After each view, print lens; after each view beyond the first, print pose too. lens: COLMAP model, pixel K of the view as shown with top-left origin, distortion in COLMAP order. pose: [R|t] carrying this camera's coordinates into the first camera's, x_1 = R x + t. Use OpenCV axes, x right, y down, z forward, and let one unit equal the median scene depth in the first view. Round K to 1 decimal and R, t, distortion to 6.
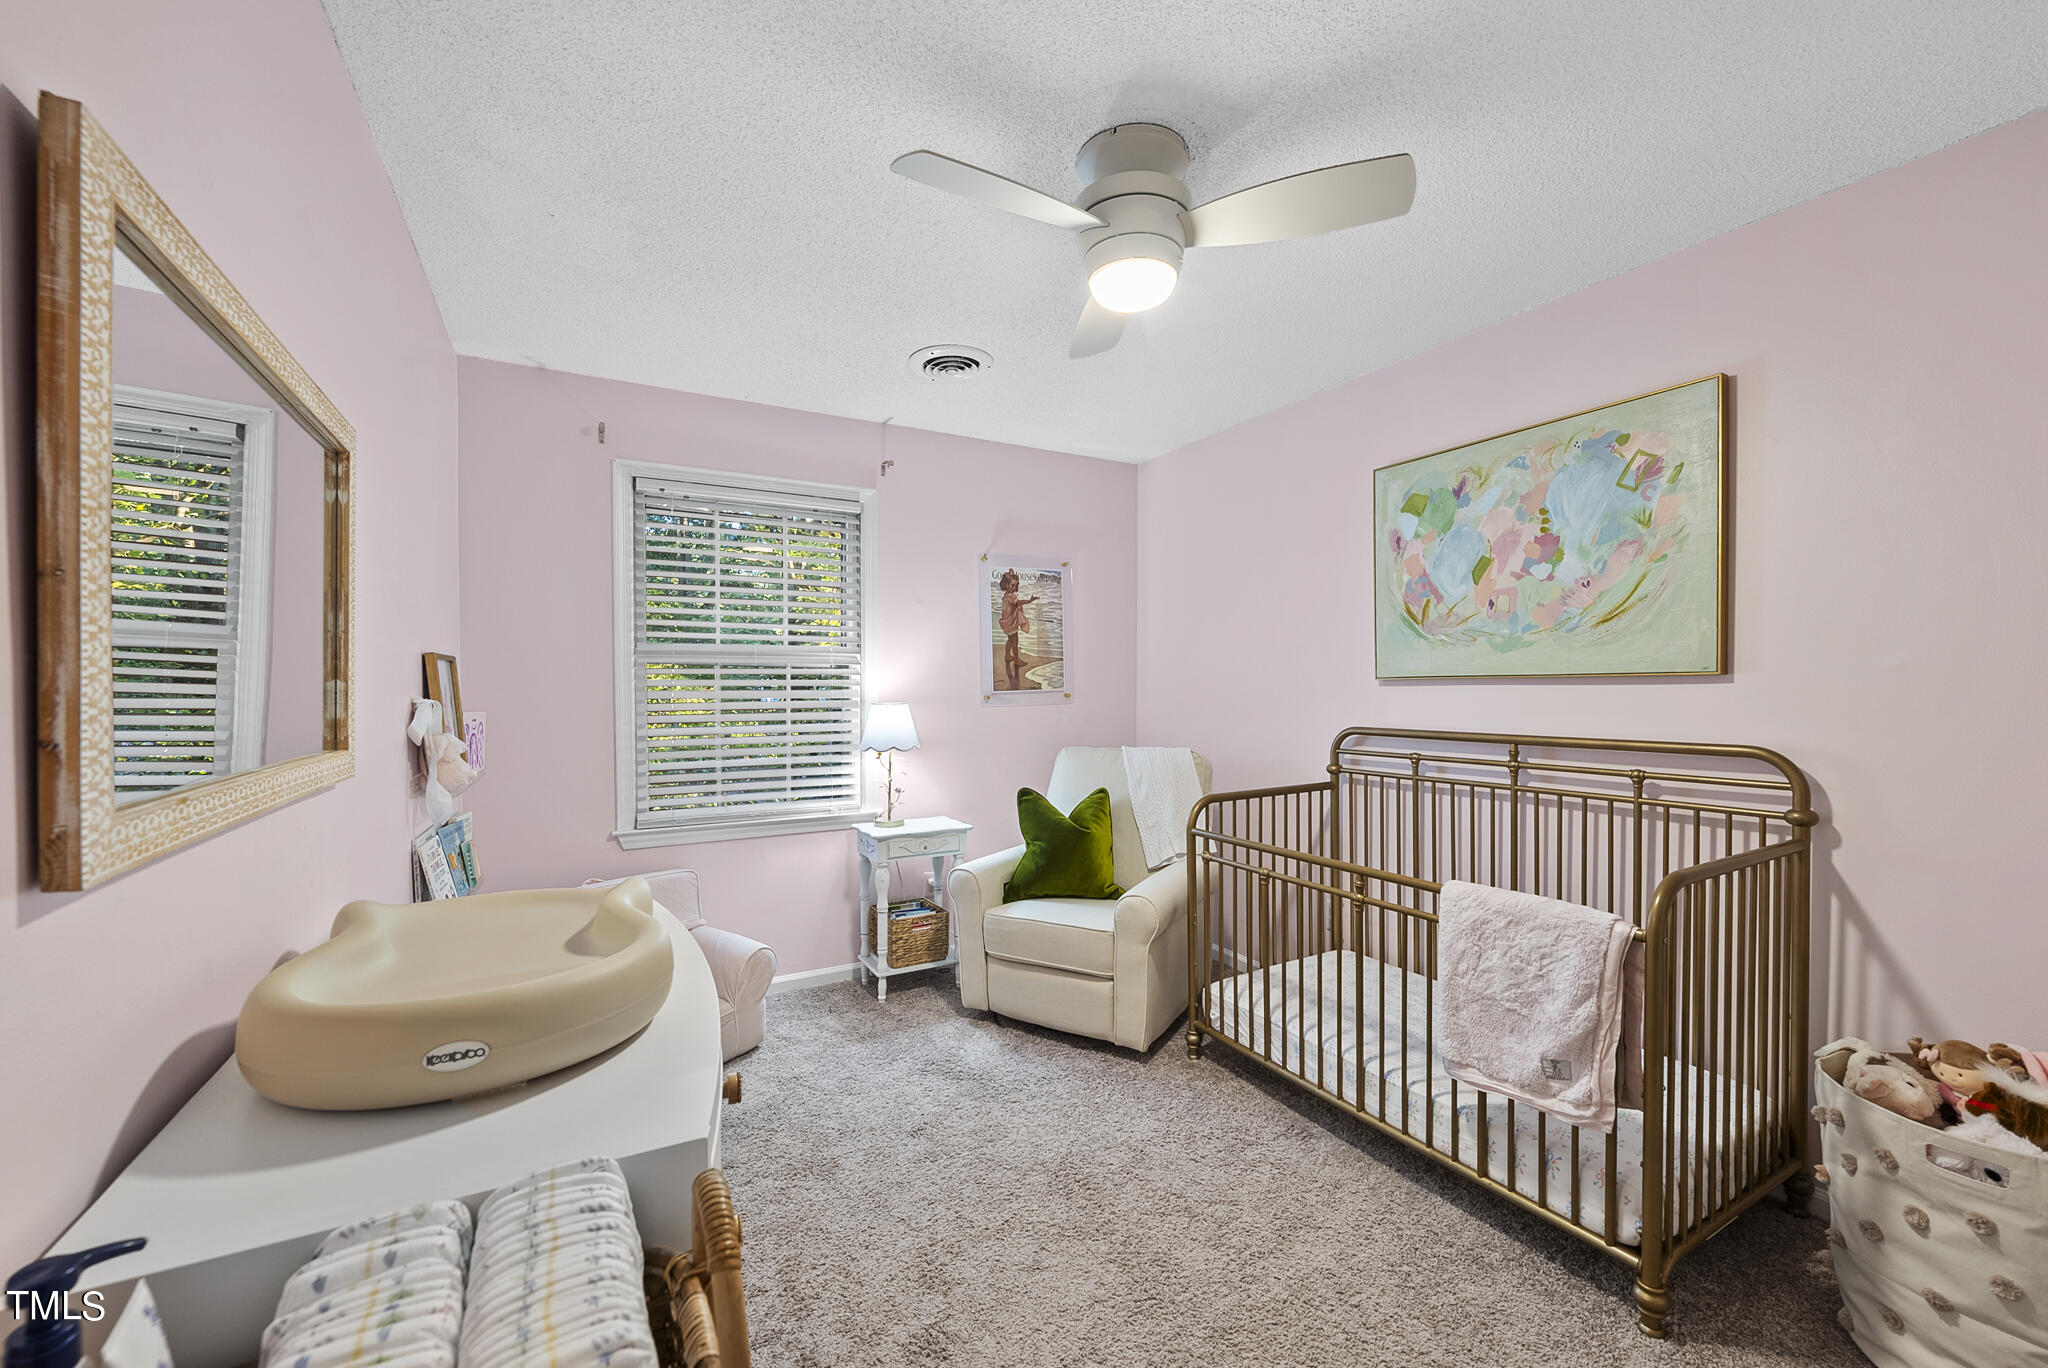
lens RADIAL K [[845.0, 0, 1032.2], [0, 845.0, 693.8], [0, 0, 1]] dist [0.000758, -0.000399]
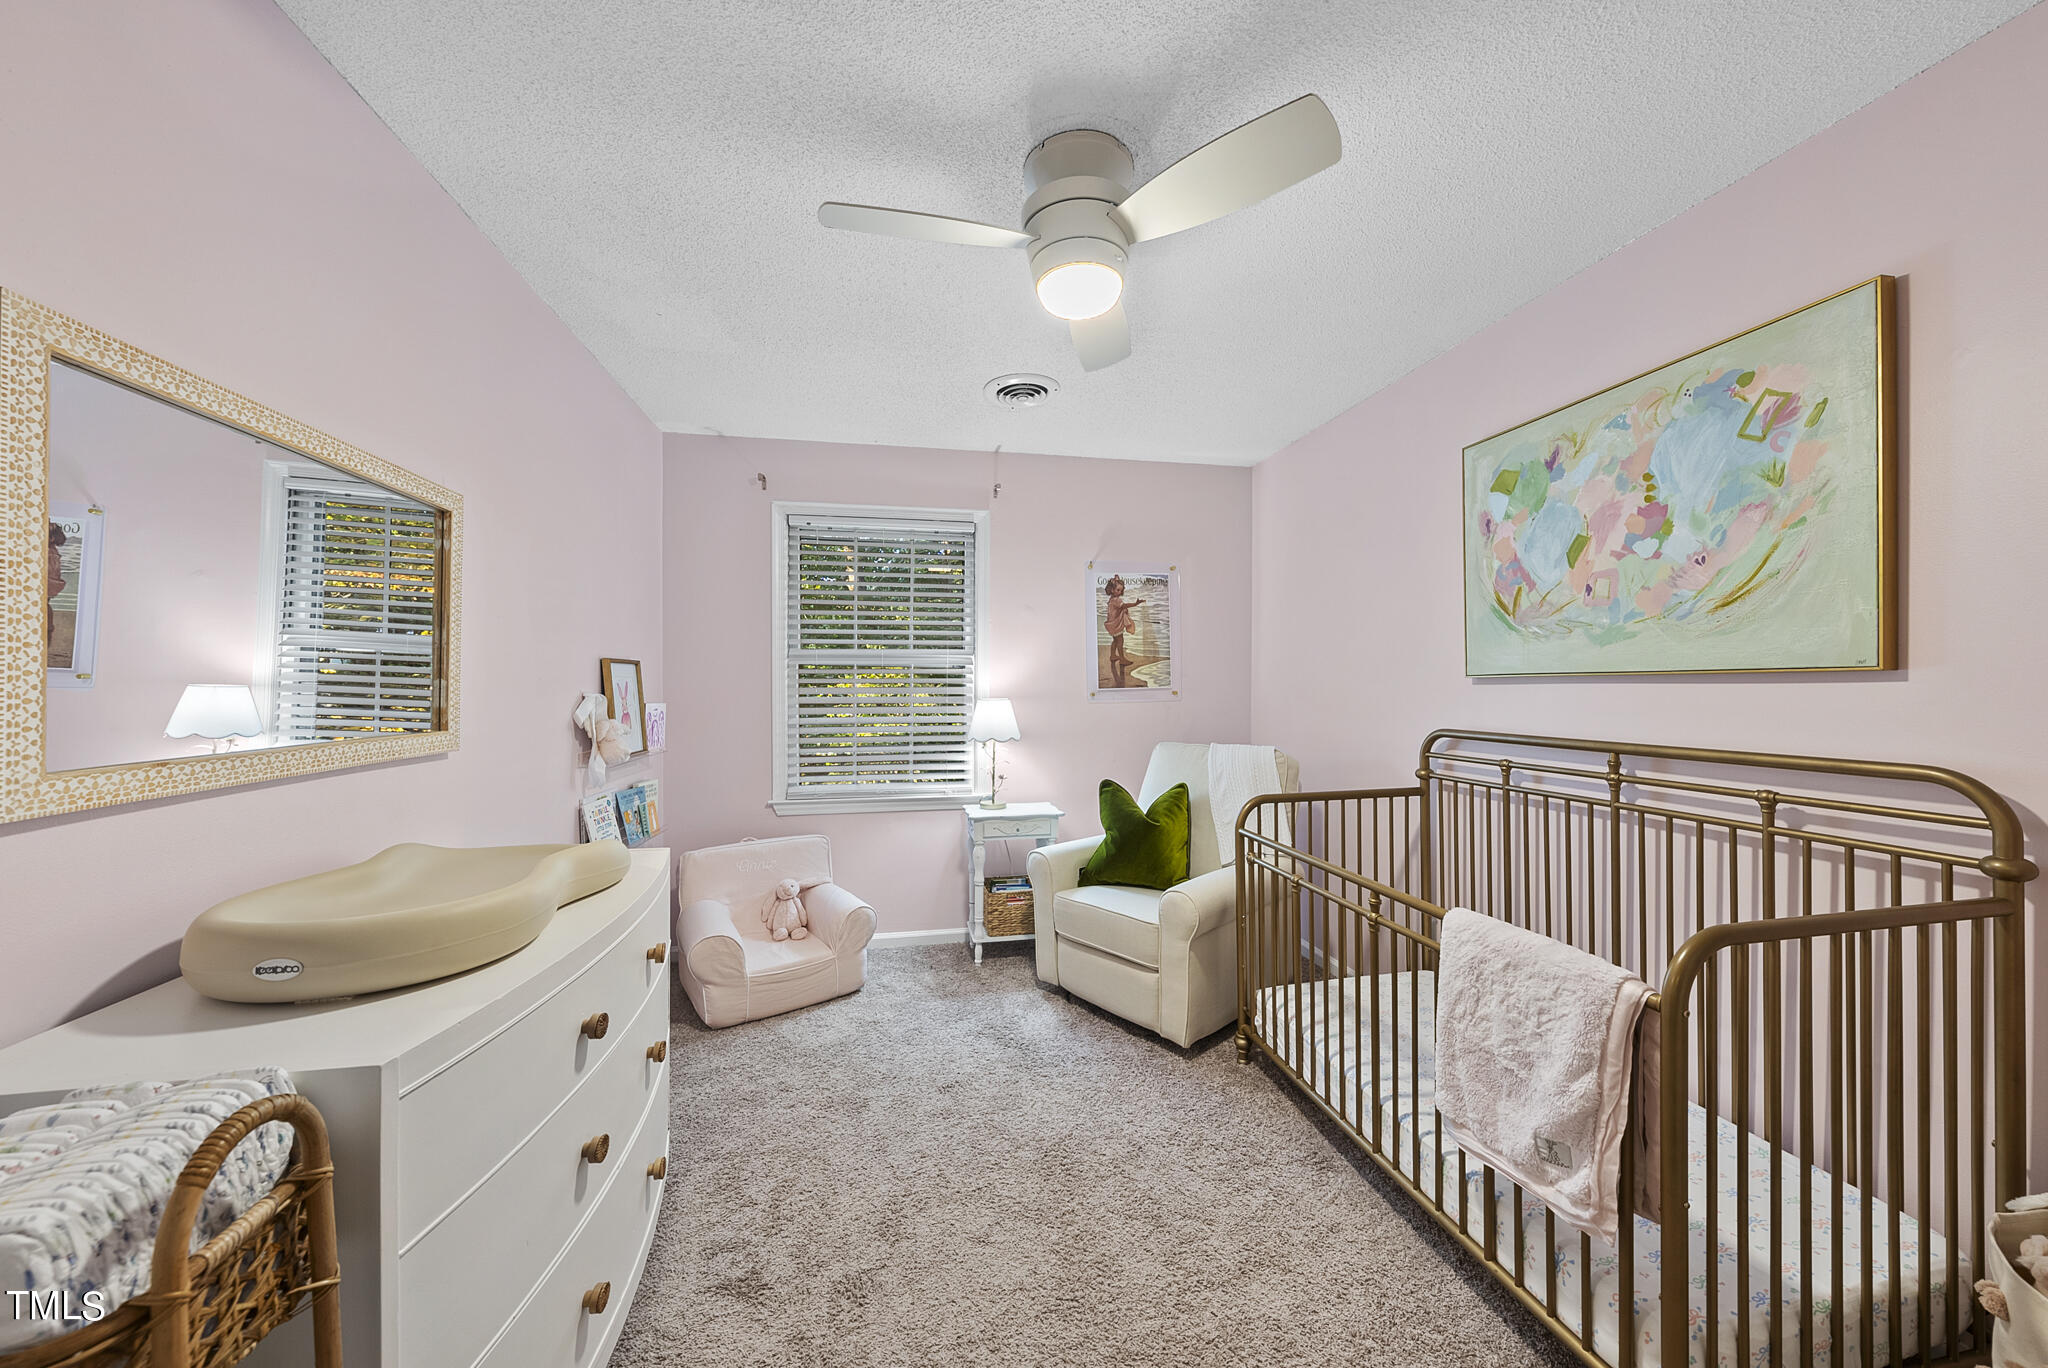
lens RADIAL K [[747.6, 0, 1027.8], [0, 747.6, 680.1], [0, 0, 1]] dist [-0.002104, -0.000314]
pose [[0.944881, -0.000418, -0.327413, 0.266817], [-0.004202, 0.999901, -0.013403, -0.001191], [0.327386, 0.014040, 0.944786, 0.100862]]
